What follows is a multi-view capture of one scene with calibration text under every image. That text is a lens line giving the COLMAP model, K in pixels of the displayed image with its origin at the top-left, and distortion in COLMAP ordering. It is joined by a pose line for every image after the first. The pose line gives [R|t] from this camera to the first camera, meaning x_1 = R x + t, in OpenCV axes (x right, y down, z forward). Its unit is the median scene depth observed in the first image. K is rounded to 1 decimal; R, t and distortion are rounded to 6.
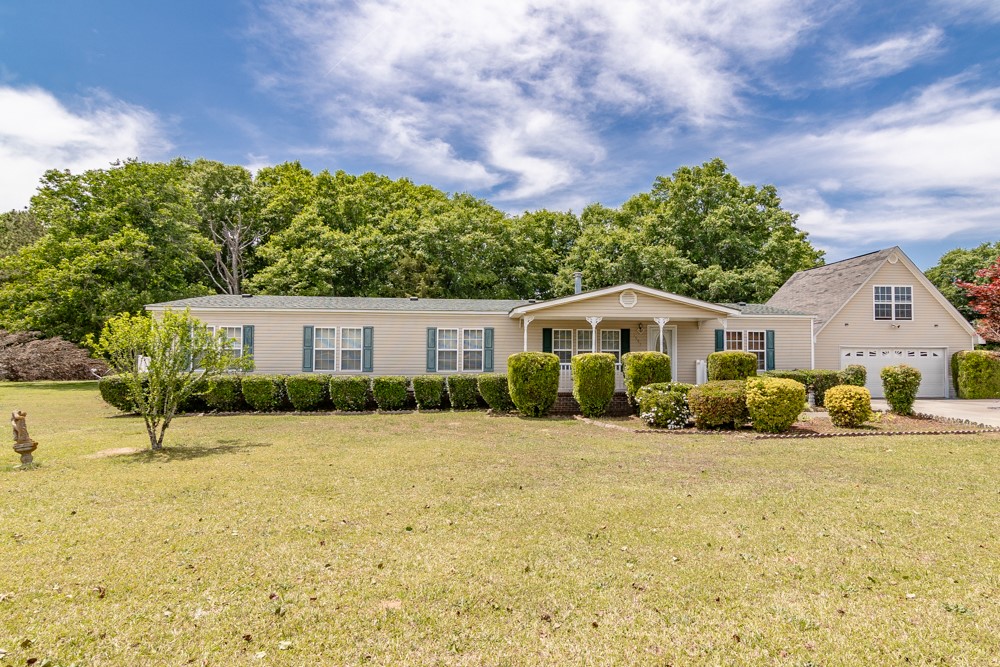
lens RADIAL K [[520.1, 0, 551.6], [0, 520.1, 333.8], [0, 0, 1]] dist [0.004751, 0.000347]
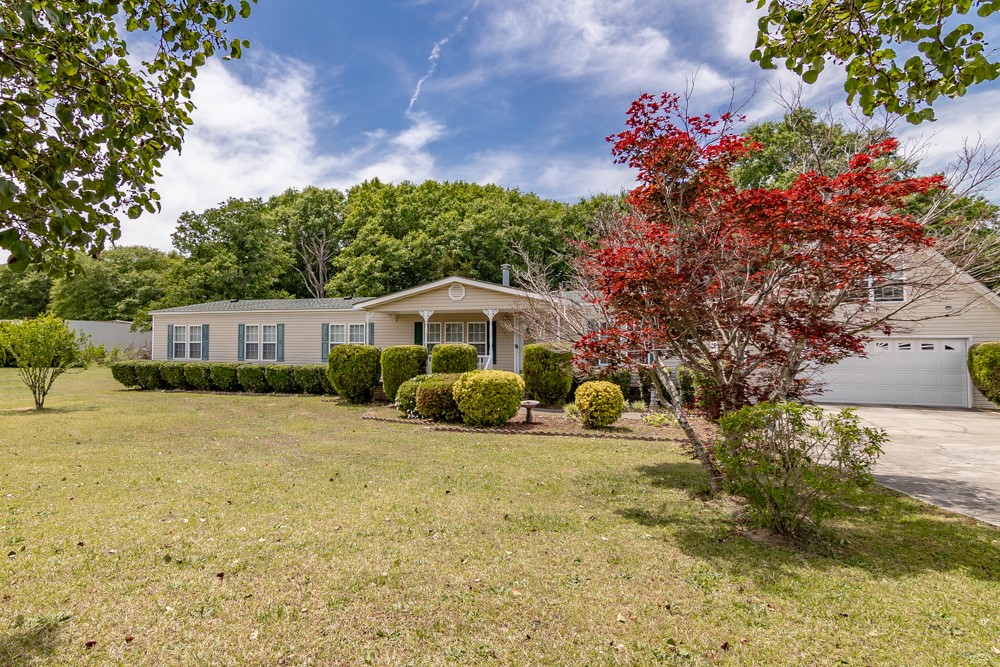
lens RADIAL K [[535.8, 0, 496.3], [0, 535.8, 332.9], [0, 0, 1]] dist [-0.001095, 0.015896]
pose [[0.910519, -0.011077, -0.413318, 0.376665], [0.015861, 0.999841, 0.008145, 0.003526], [0.413162, -0.013972, 0.910550, 0.048525]]
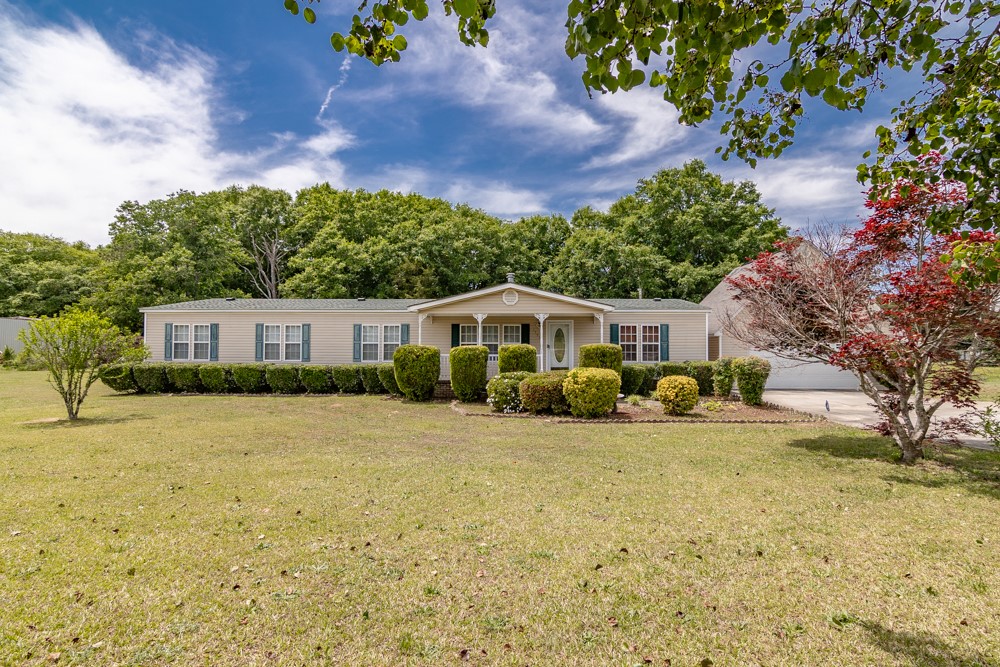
lens RADIAL K [[473.9, 0, 523.2], [0, 473.9, 343.4], [0, 0, 1]] dist [0.011928, 0.001548]
pose [[0.987180, -0.001513, -0.159606, 0.196094], [0.006743, 0.999458, 0.032233, -0.000437], [0.159471, -0.032896, 0.986654, -0.003155]]
